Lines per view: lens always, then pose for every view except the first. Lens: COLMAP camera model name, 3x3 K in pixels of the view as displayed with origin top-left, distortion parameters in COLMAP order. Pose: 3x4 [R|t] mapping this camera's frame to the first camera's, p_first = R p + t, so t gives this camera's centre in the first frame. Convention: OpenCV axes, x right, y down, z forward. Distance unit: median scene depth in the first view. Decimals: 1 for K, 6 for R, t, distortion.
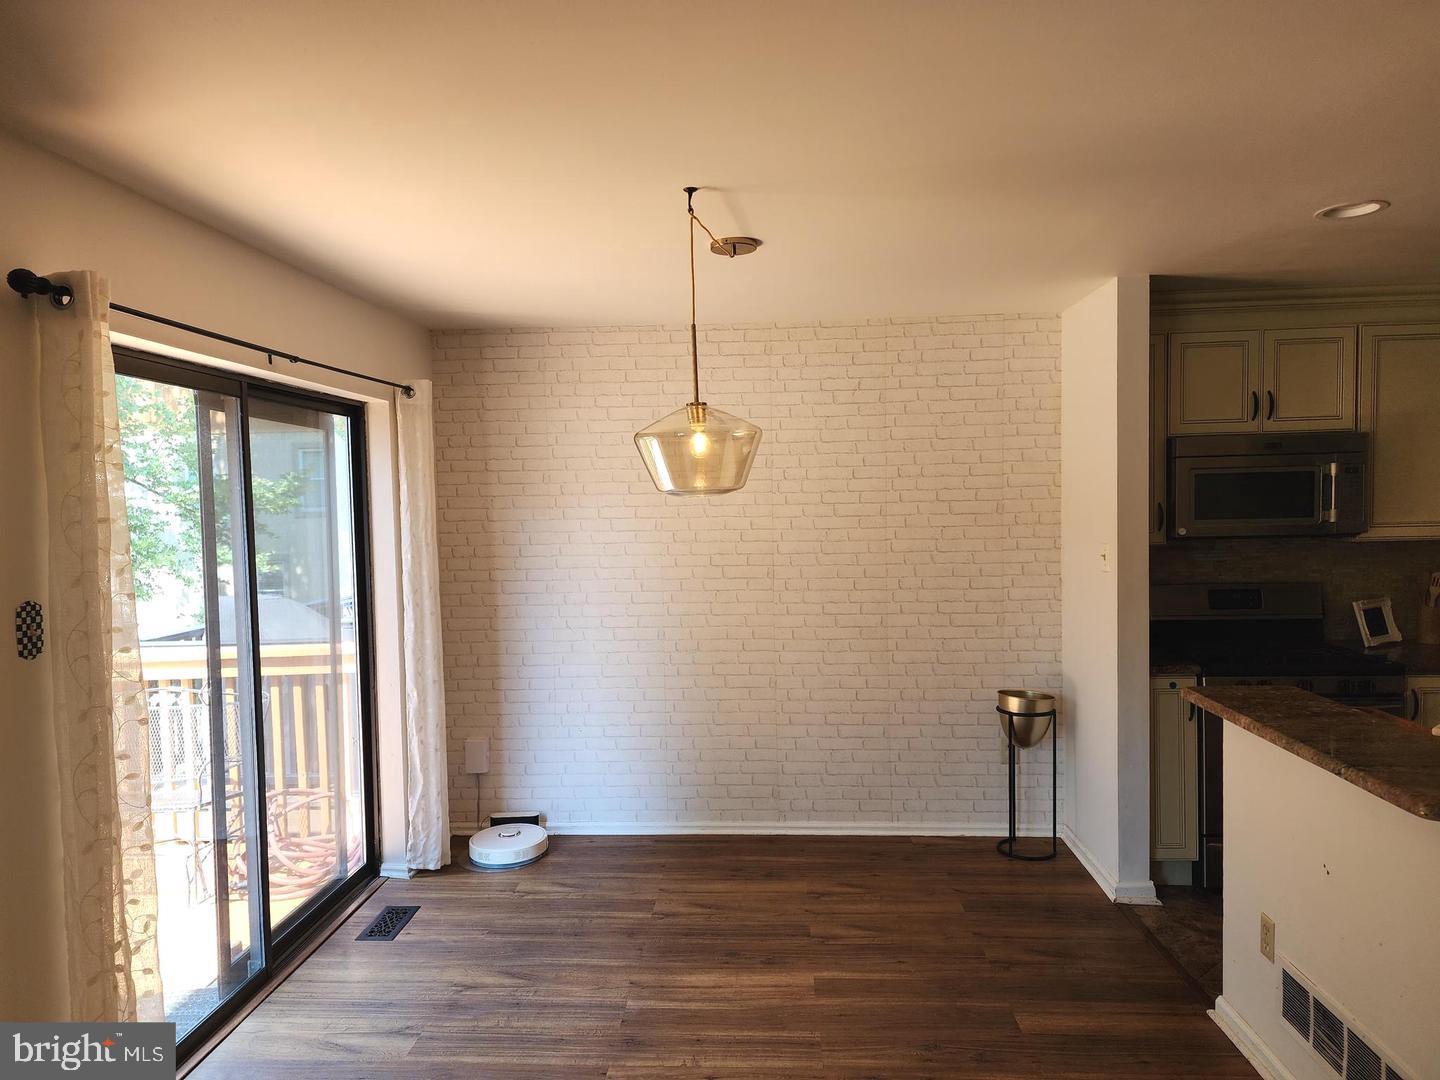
lens RADIAL K [[955.1, 0, 720.5], [0, 955.1, 556.7], [0, 0, 1]] dist [0.081931, -0.071518]
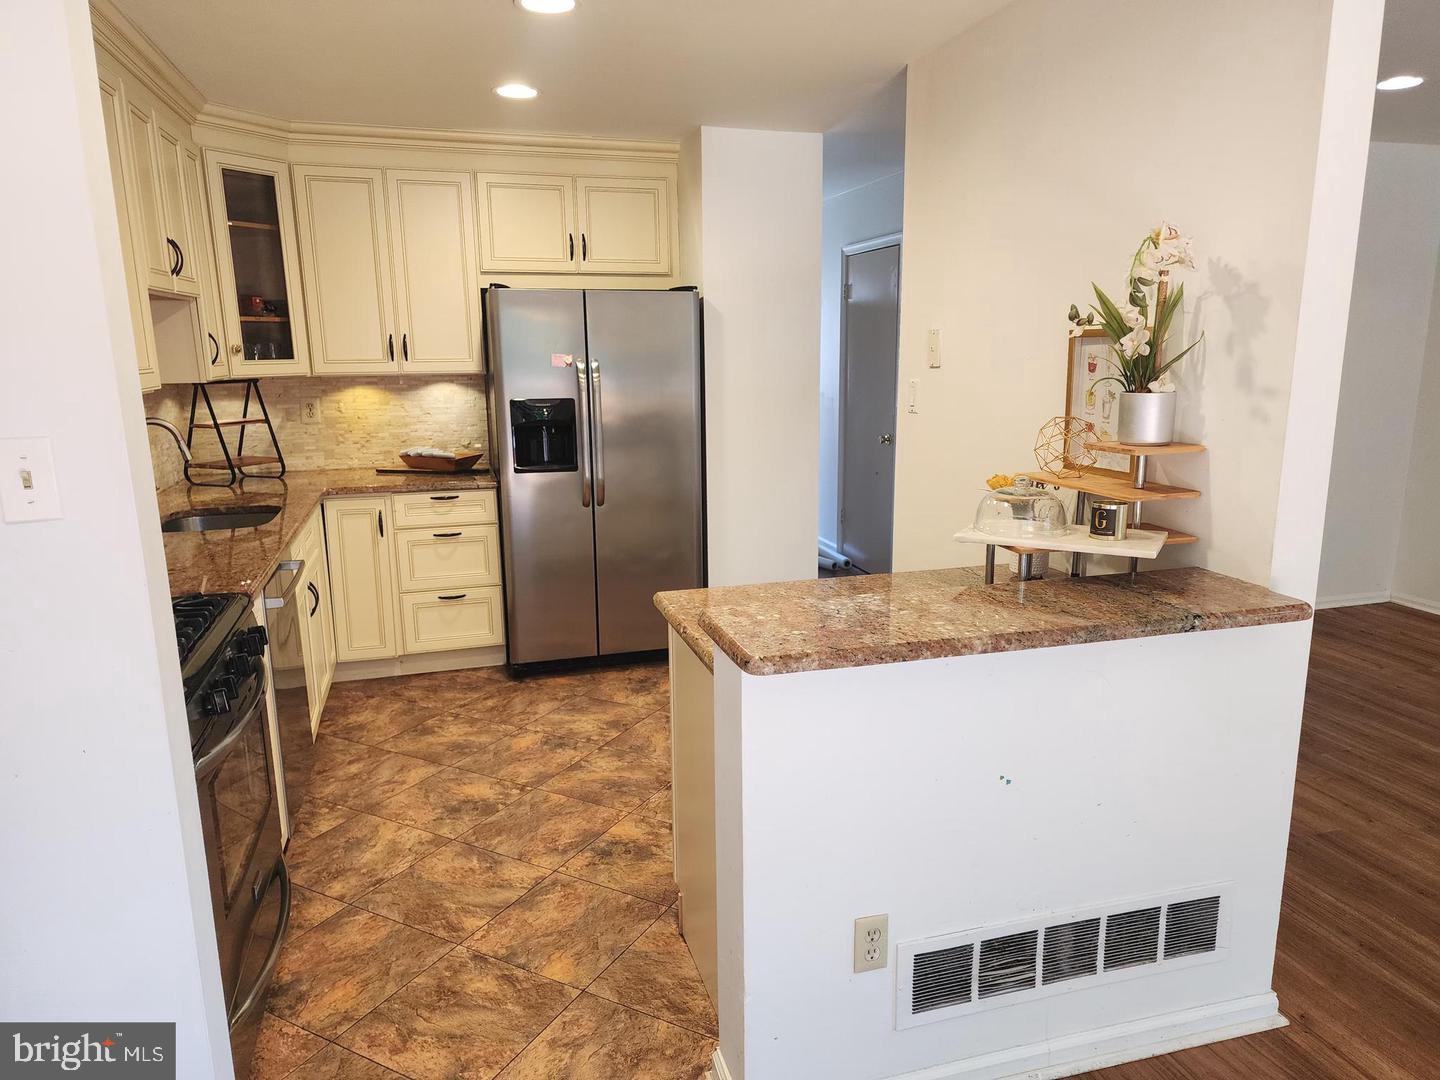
lens RADIAL K [[962.7, 0, 720.0], [0, 962.7, 540.0], [0, 0, 1]] dist [0.074593, -0.061642]
pose [[-0.339749, -0.165416, 0.925855, -0.001450], [0.073242, 0.976769, 0.201389, -0.028094], [-0.937660, 0.136233, -0.319741, 0.859792]]
